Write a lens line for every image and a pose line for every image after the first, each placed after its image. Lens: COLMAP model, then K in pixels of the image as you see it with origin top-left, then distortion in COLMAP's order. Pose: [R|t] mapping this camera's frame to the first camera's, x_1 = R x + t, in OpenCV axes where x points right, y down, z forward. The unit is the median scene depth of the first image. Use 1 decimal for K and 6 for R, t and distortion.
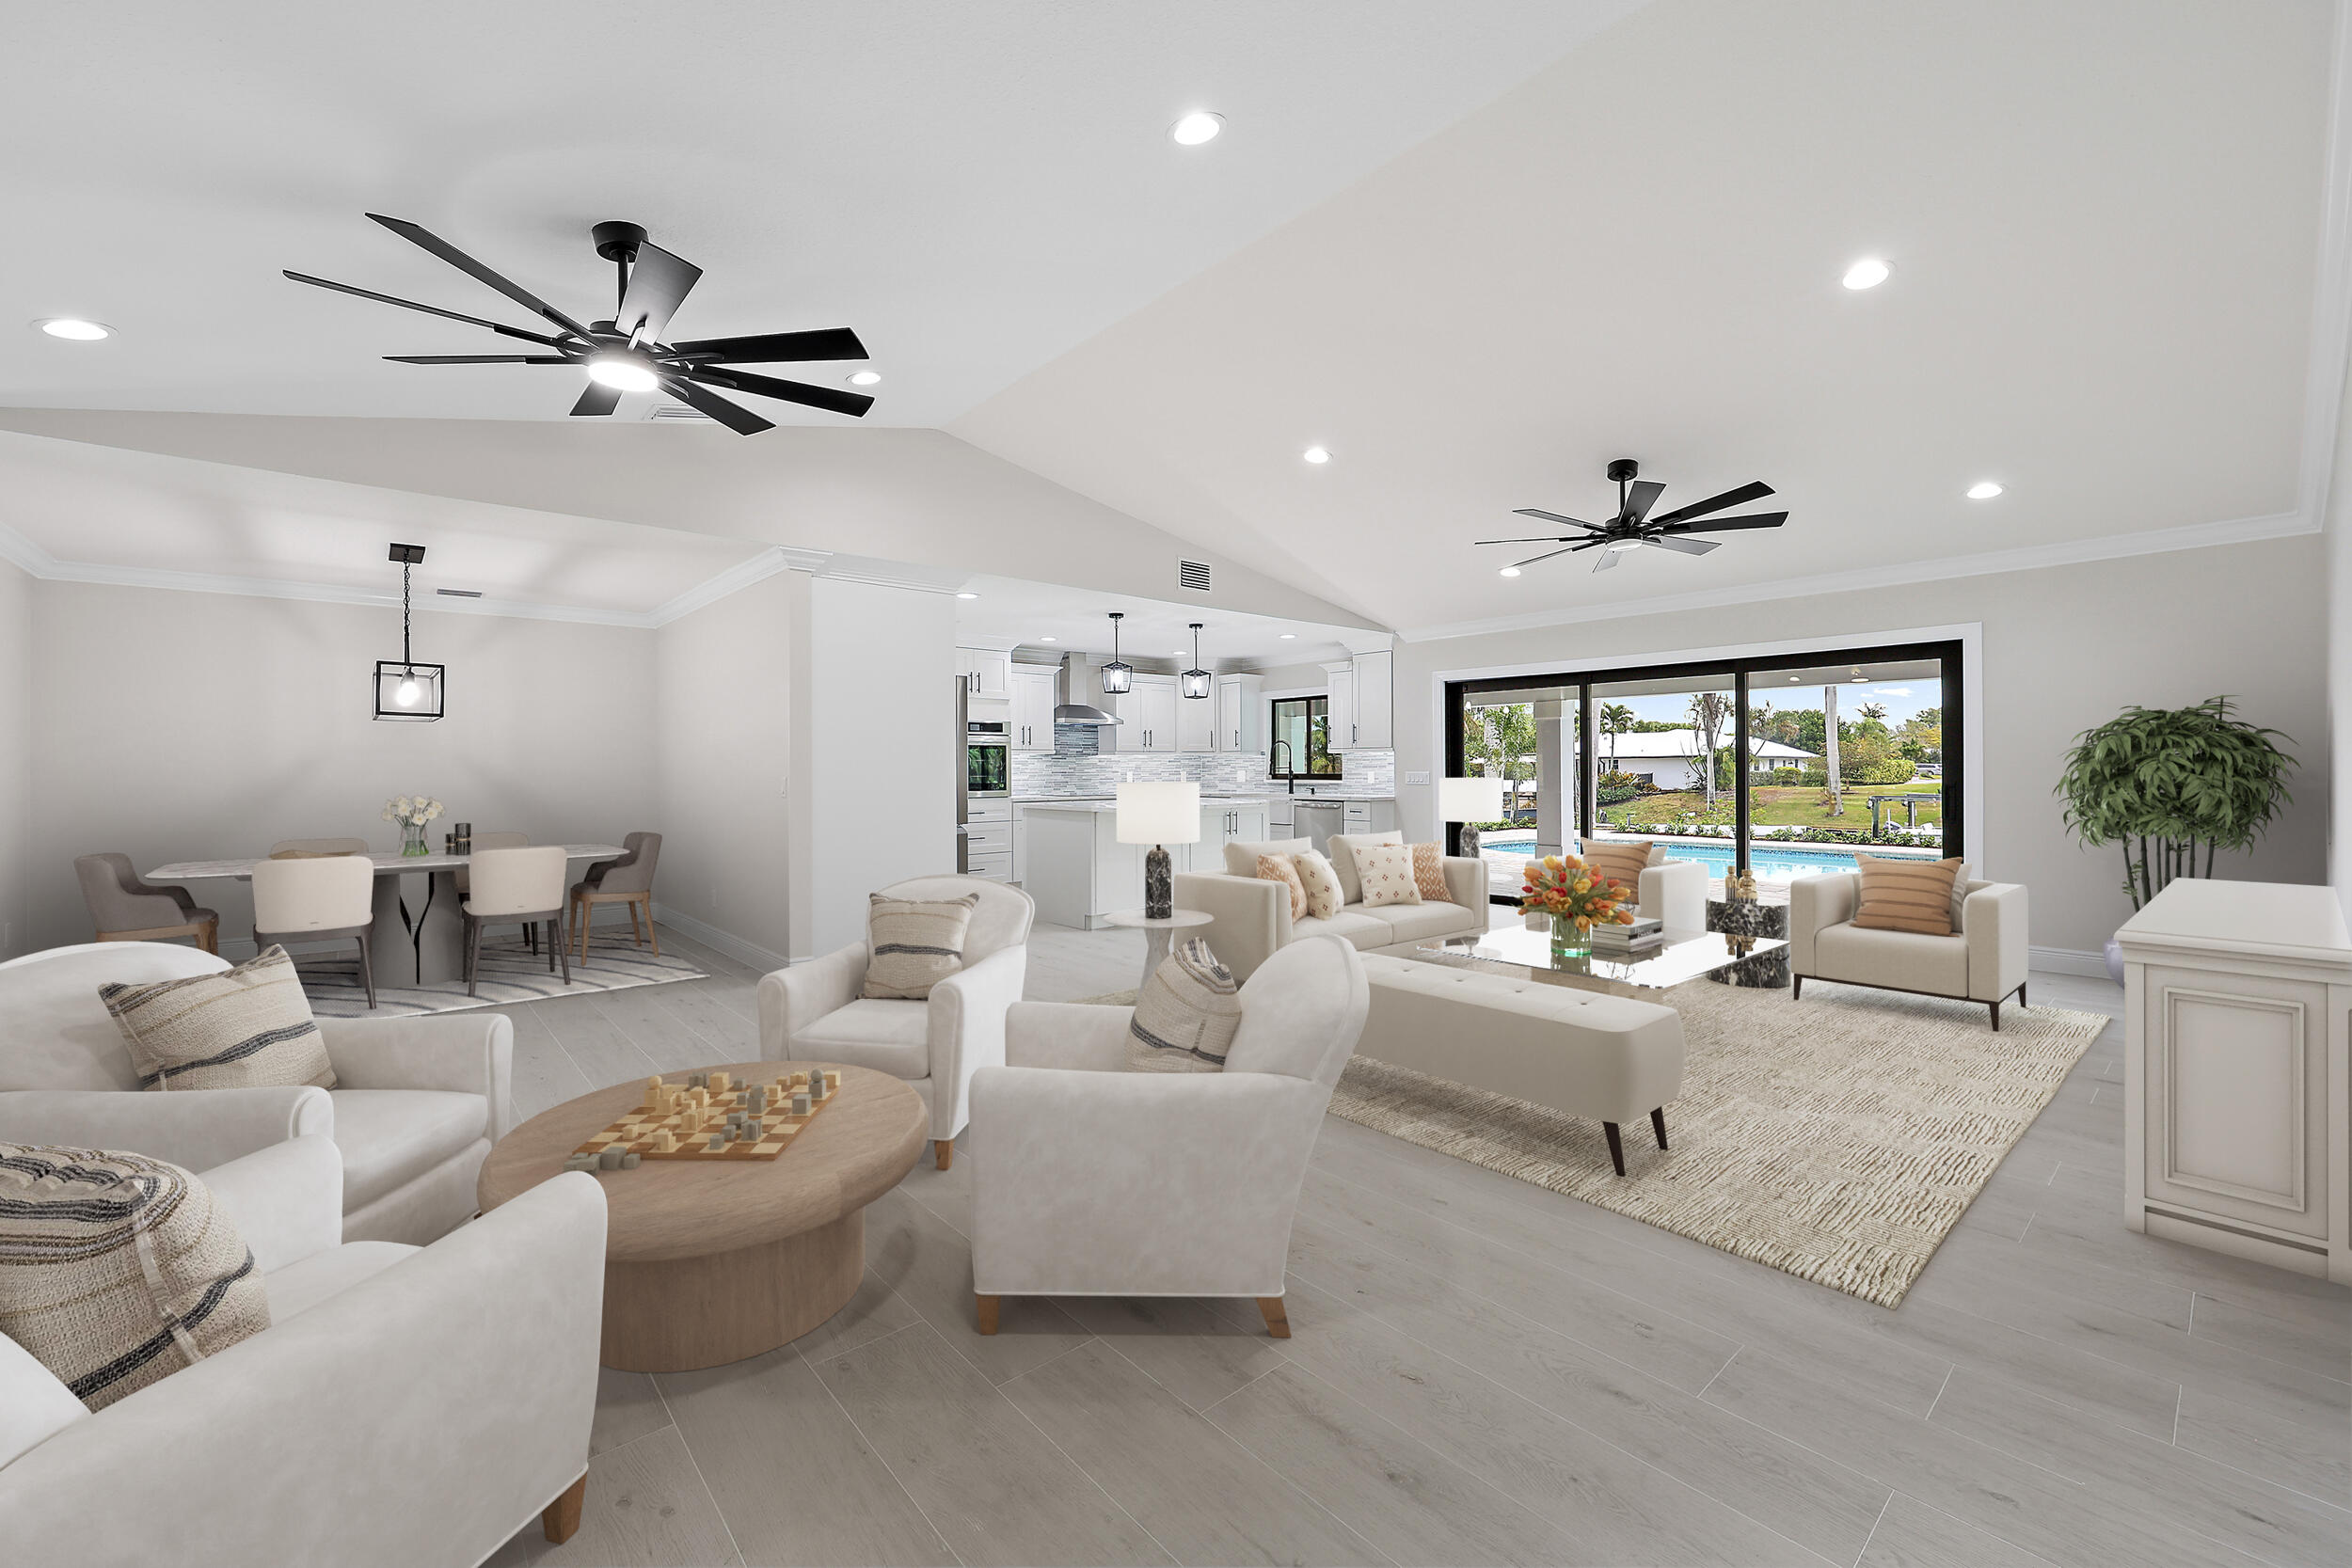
lens RADIAL K [[961.0, 0, 1167.2], [0, 961.0, 765.5], [0, 0, 1]] dist [0.001226, -0.000414]
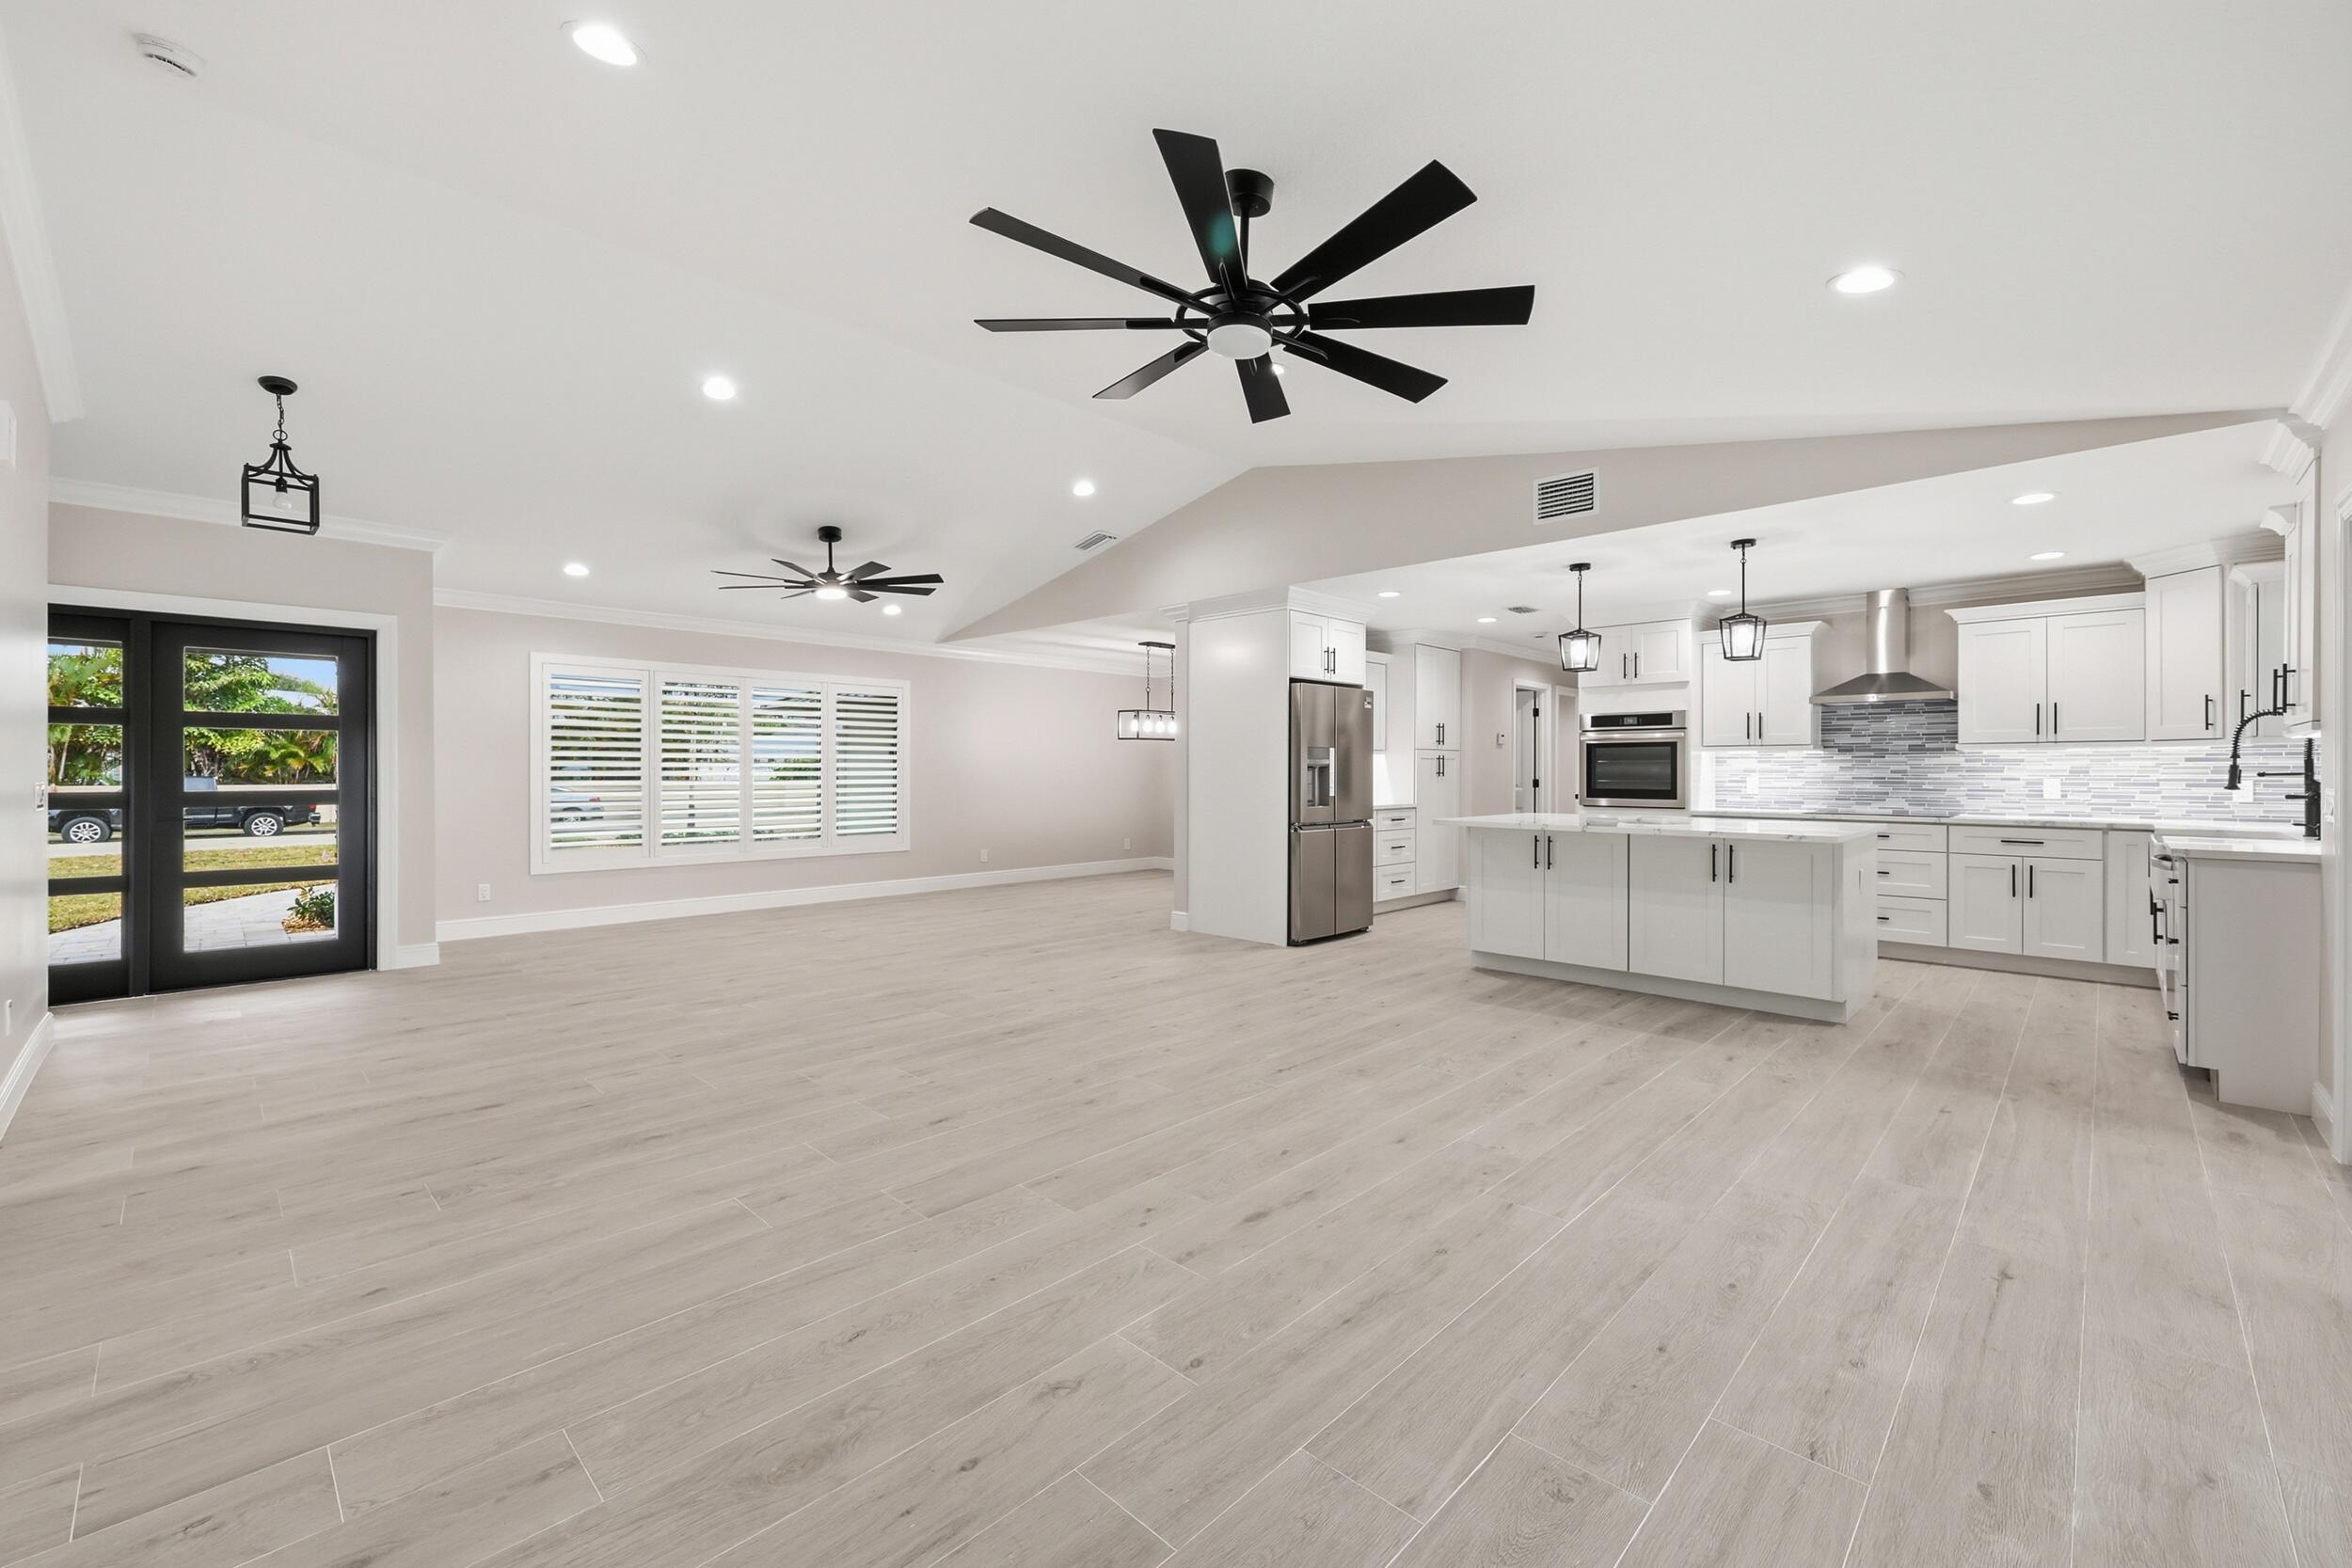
lens RADIAL K [[961.0, 0, 1164.3], [0, 961.0, 768.9], [0, 0, 1]] dist [0.001226, -0.000414]
pose [[0.072580, 0.002666, -0.997359, 0.485636], [0.001172, 0.999996, 0.002758, -0.001537], [0.997362, -0.001369, 0.072576, 0.455589]]
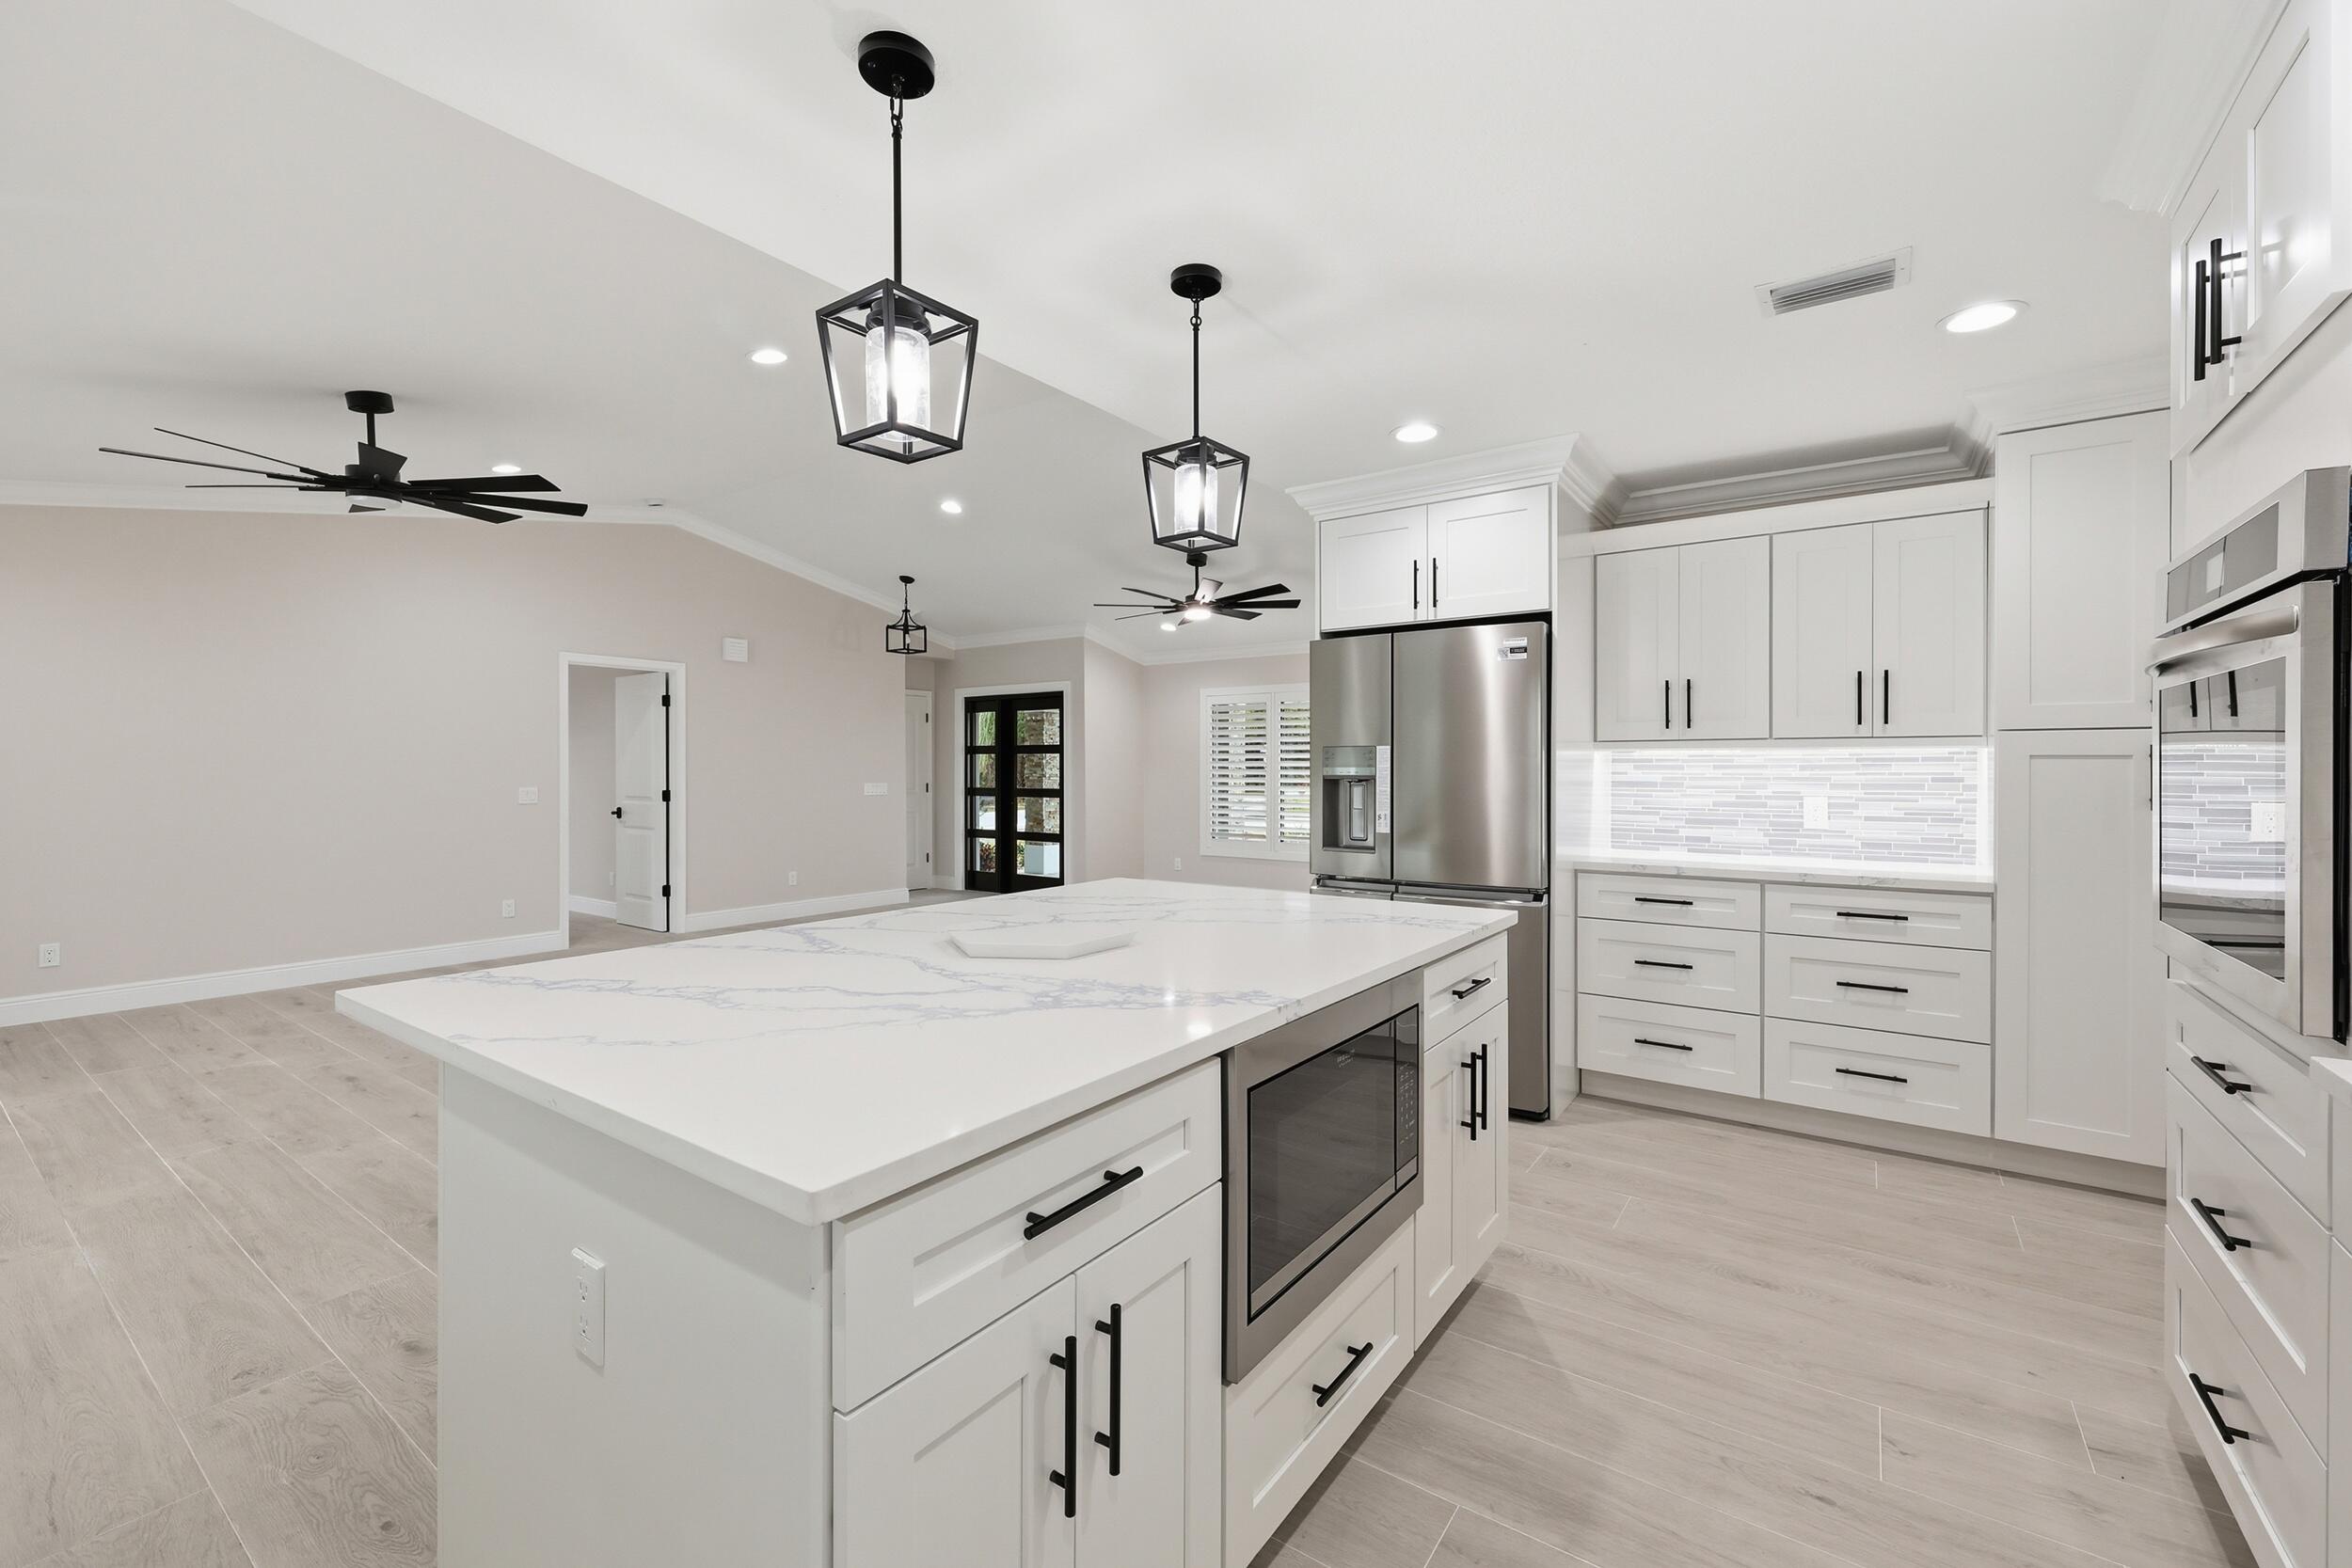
lens RADIAL K [[961.0, 0, 1181.3], [0, 961.0, 772.1], [0, 0, 1]] dist [0.001226, -0.000414]
pose [[-0.972484, 0.005841, -0.232896, 0.014803], [0.005606, 0.999983, 0.001670, -0.004677], [0.232901, 0.000318, -0.972500, 0.936438]]
